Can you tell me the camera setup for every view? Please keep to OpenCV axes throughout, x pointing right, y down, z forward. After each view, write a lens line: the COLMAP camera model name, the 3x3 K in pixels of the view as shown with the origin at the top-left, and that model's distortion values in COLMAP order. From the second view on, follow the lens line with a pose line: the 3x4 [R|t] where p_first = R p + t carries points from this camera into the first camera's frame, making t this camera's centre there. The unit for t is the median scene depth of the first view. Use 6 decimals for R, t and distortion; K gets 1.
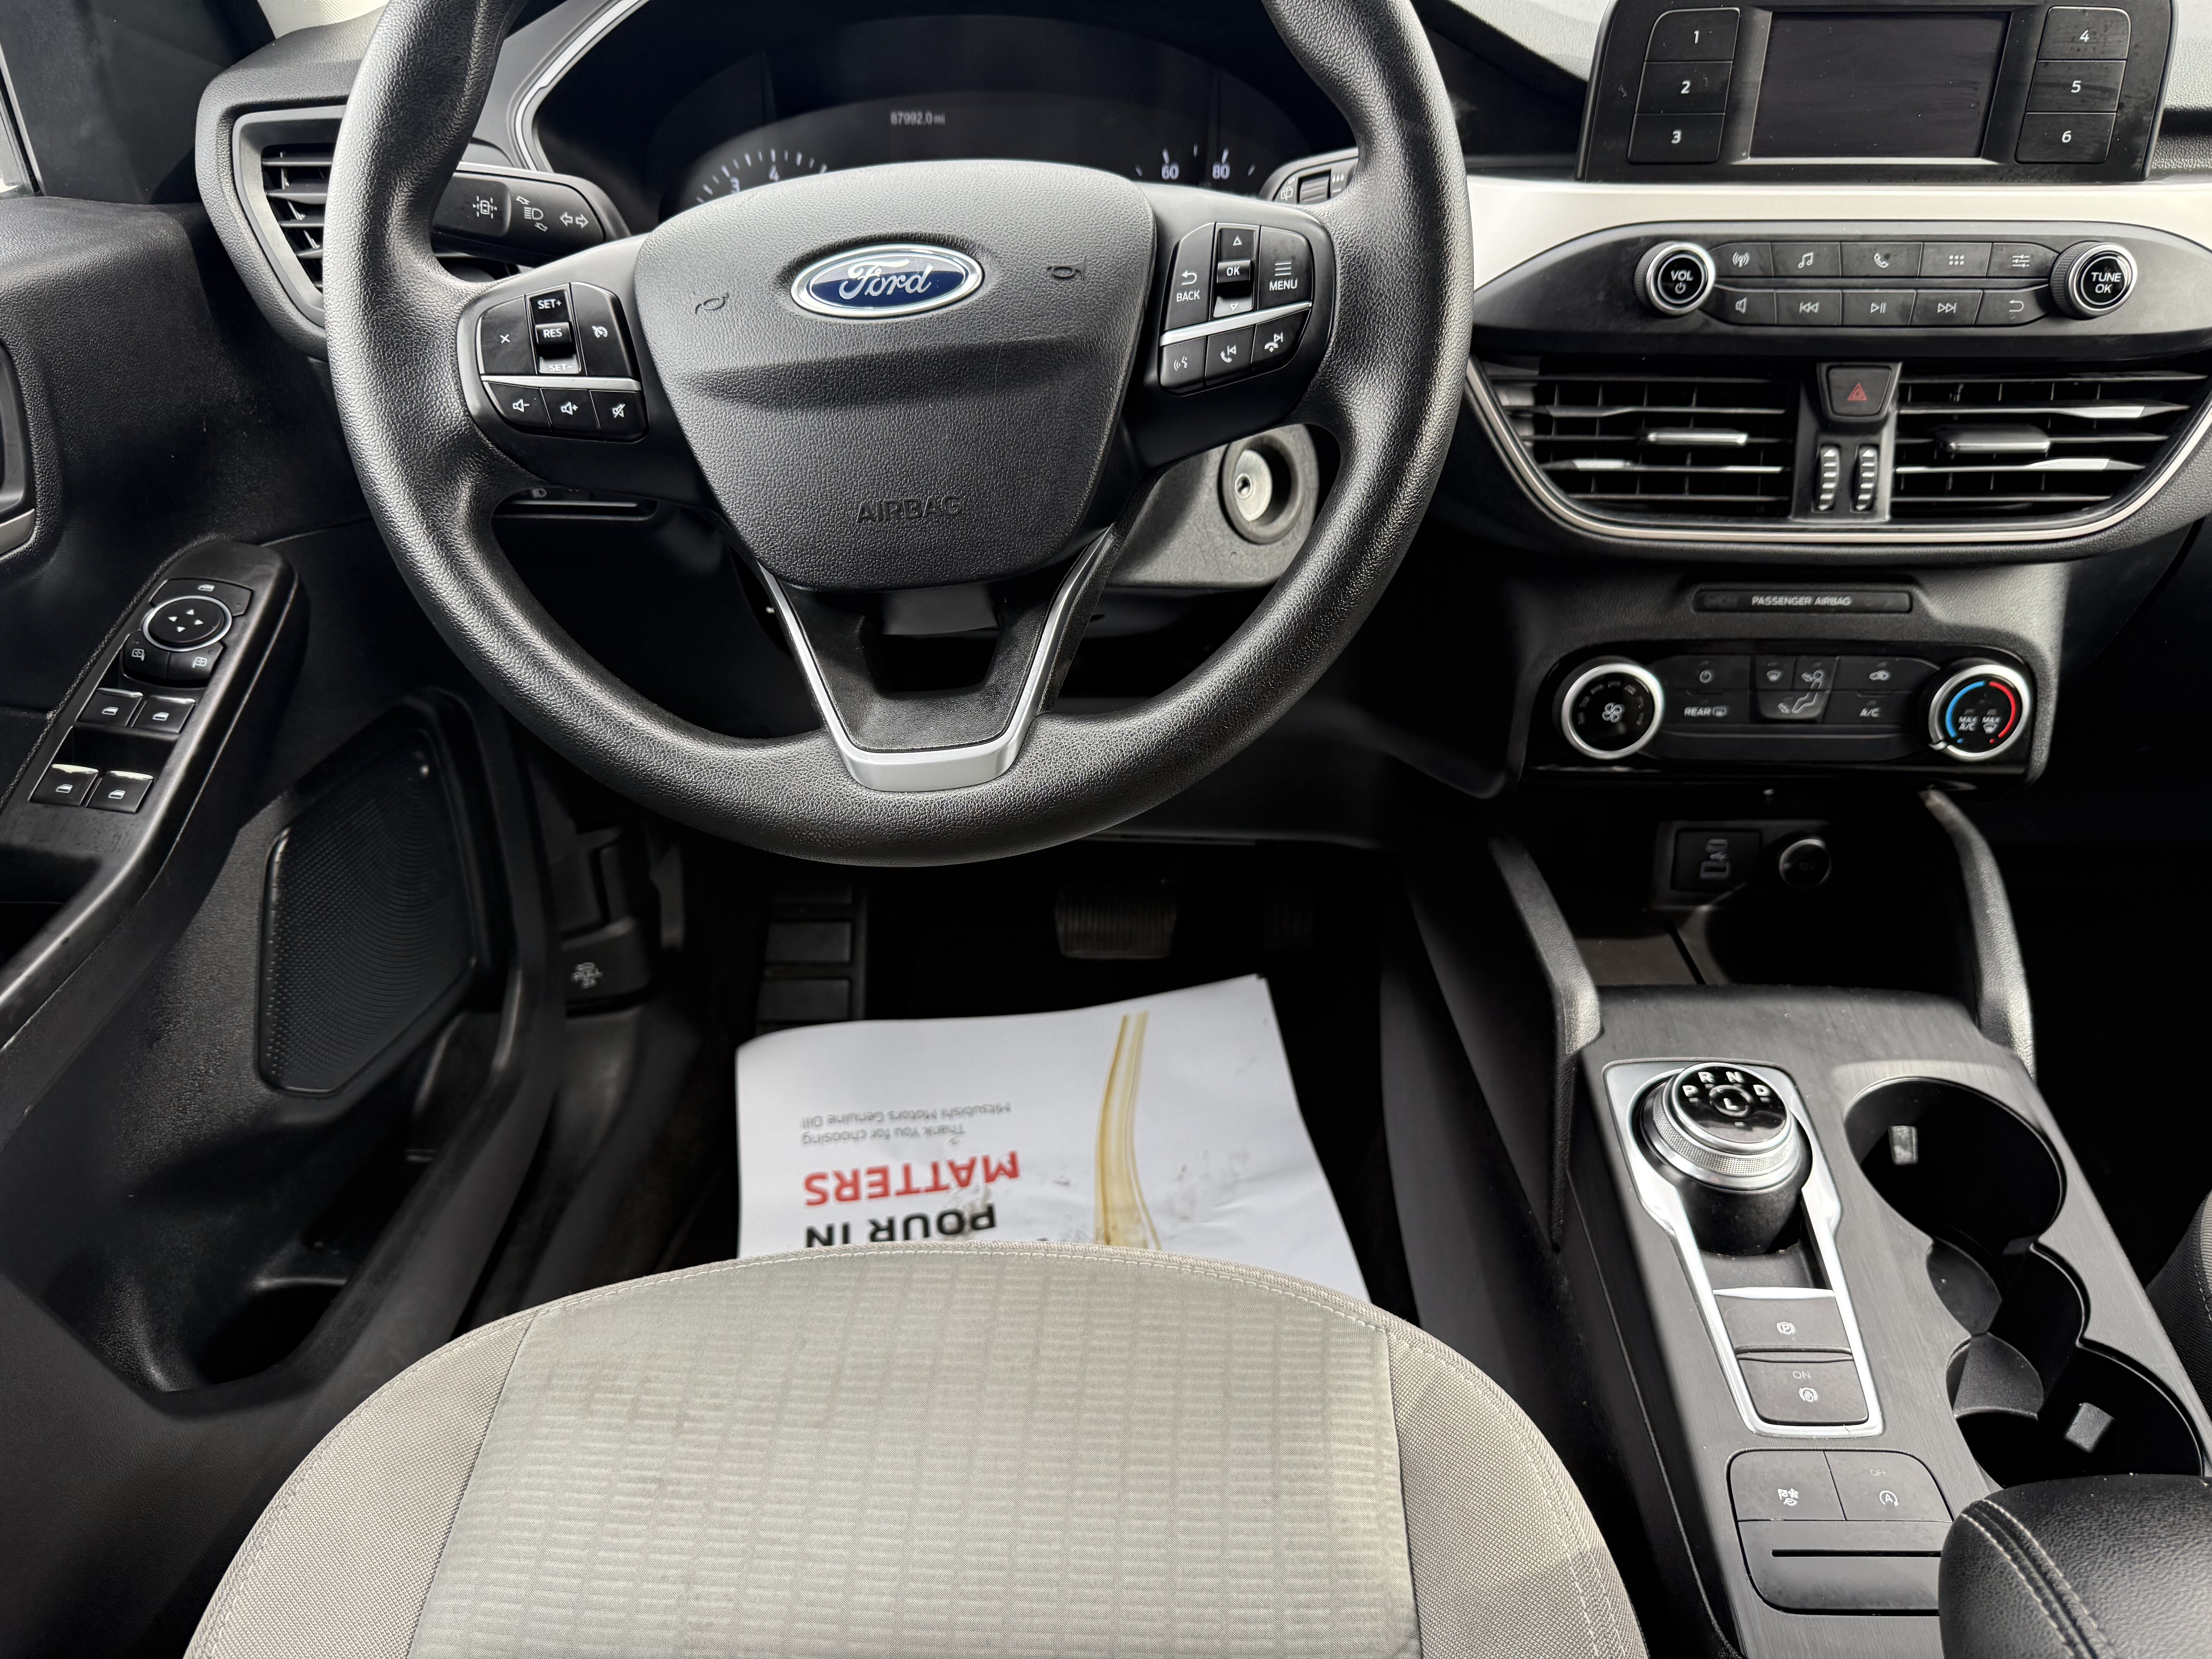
lens RADIAL K [[1685.3, 0, 1106.0], [0, 1685.3, 829.5], [0, 0, 1]] dist [0.001379, 0.063163]
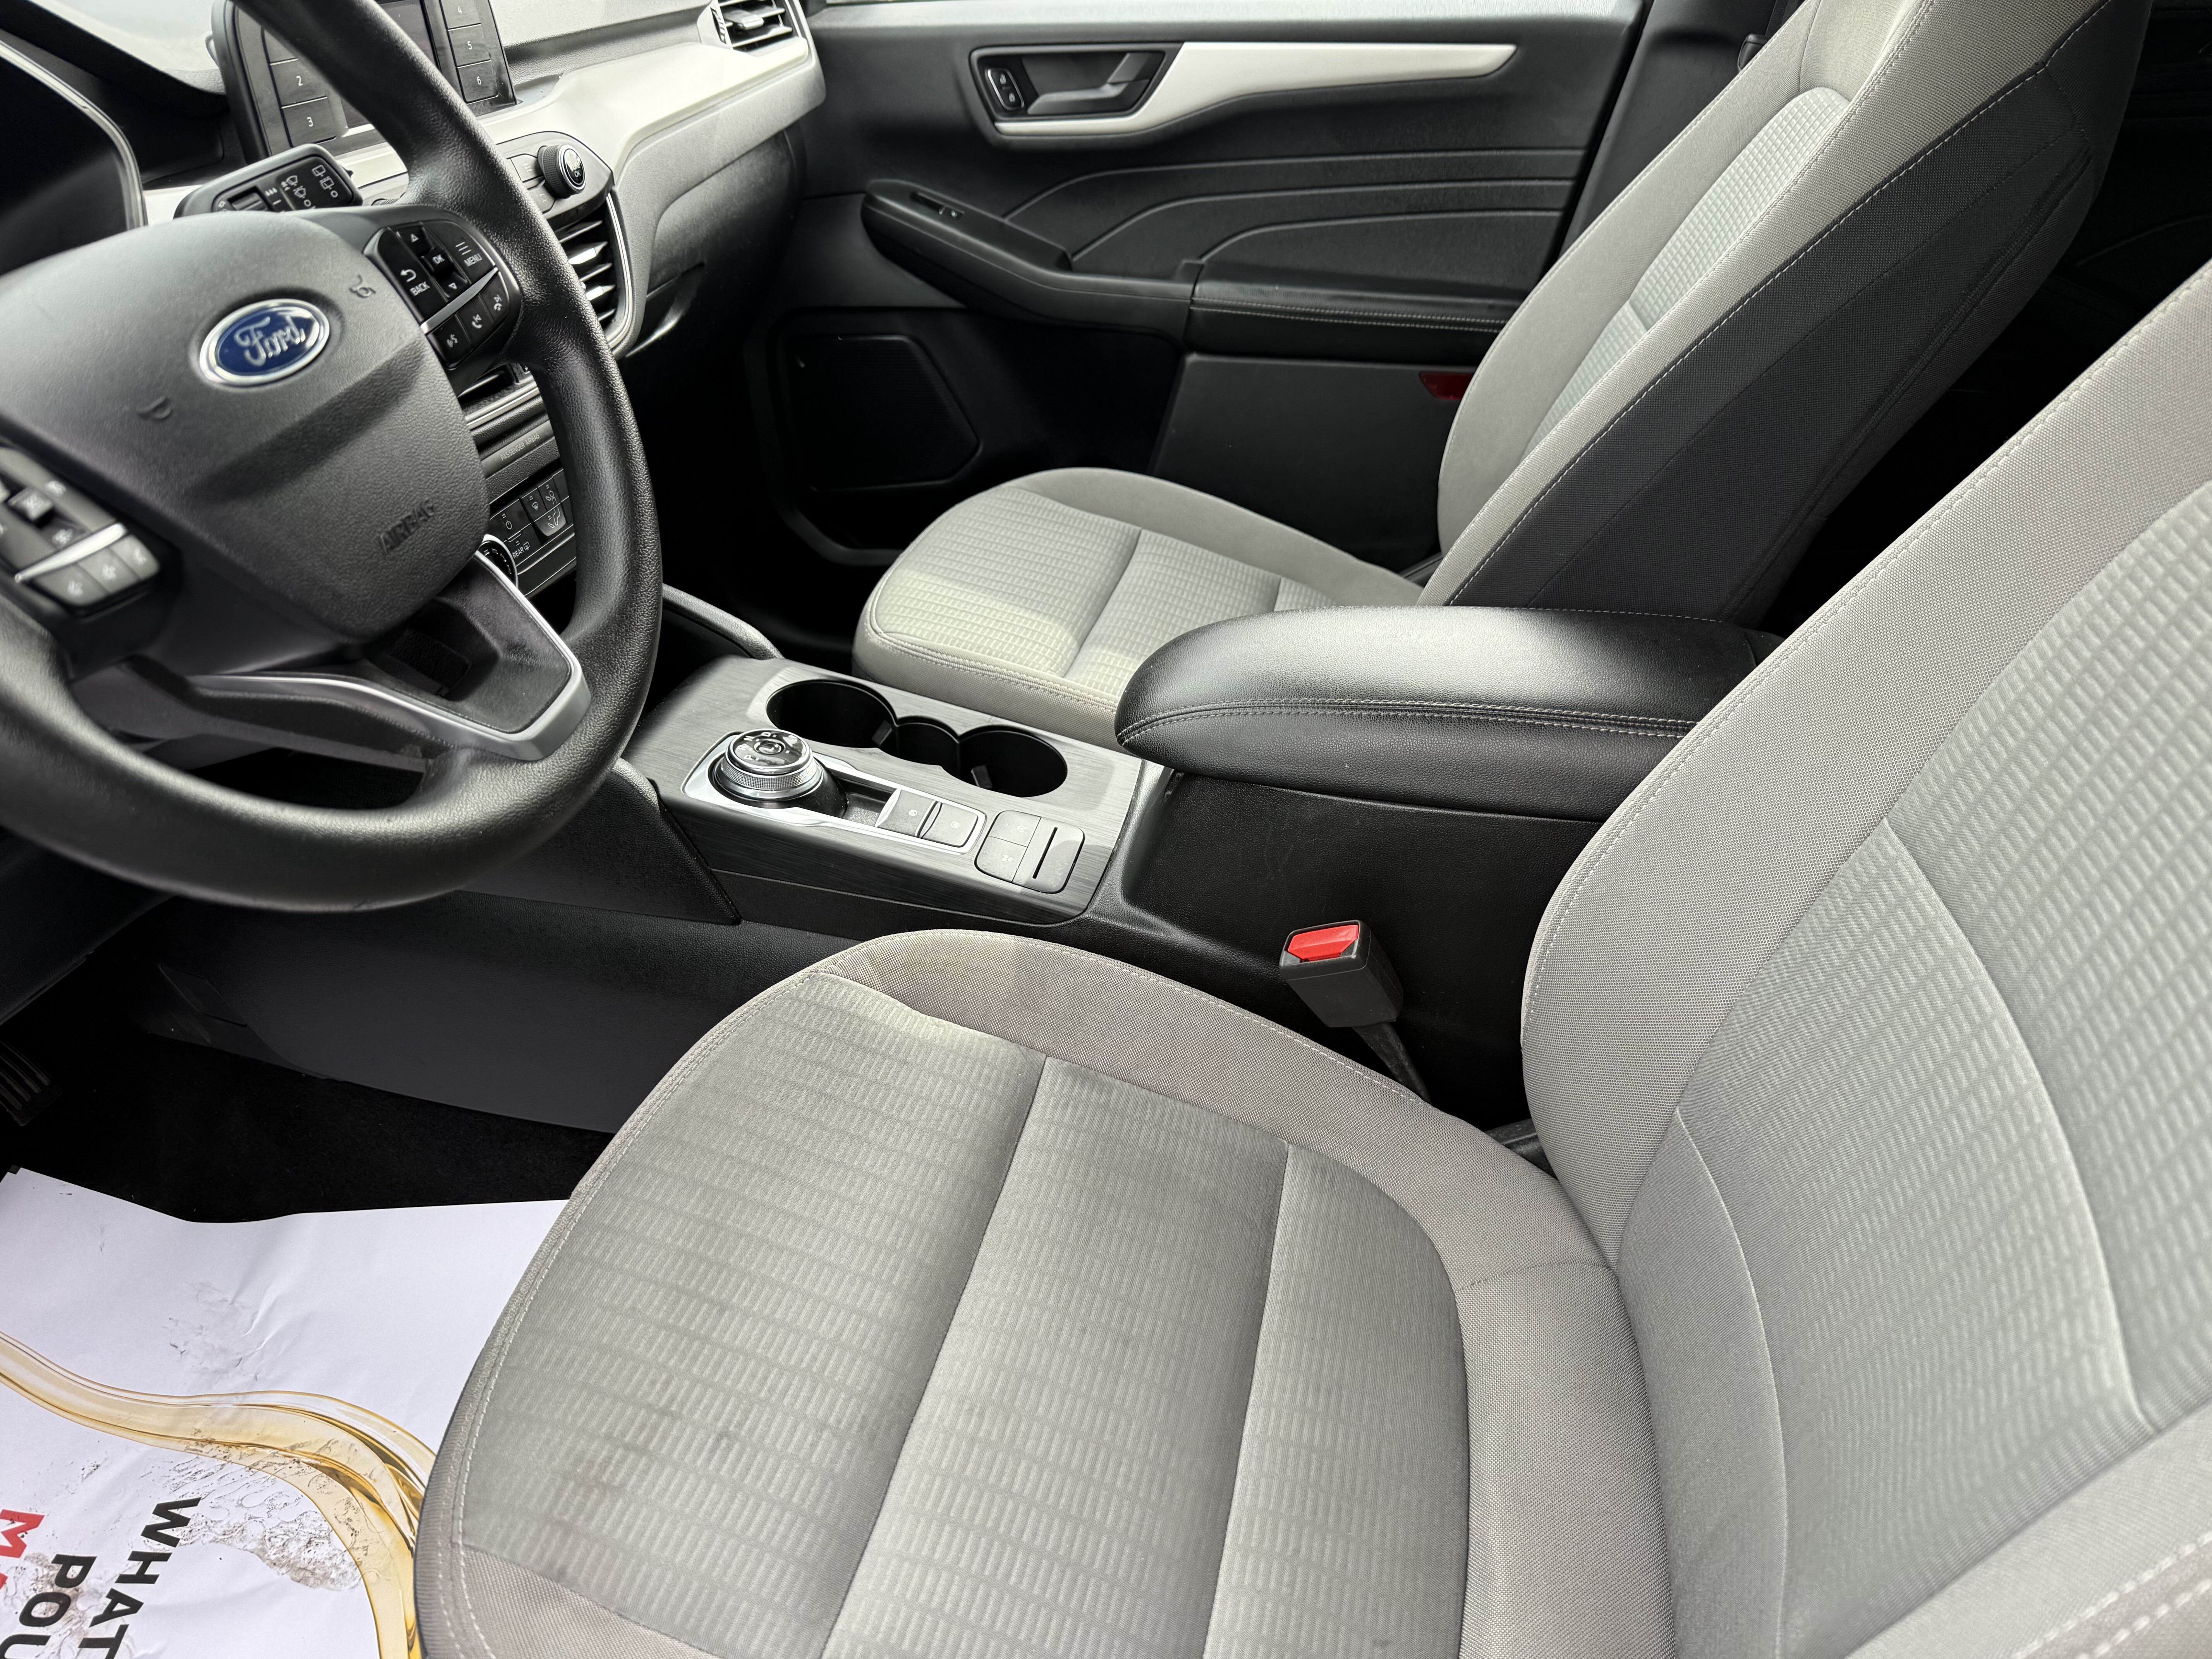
lens RADIAL K [[1685.3, 0, 1106.0], [0, 1685.3, 829.5], [0, 0, 1]] dist [0.001379, 0.063163]
pose [[0.180021, -0.516708, 0.837022, -0.799958], [0.505863, 0.778409, 0.371728, -0.166767], [-0.843620, 0.356499, 0.401513, 0.192976]]
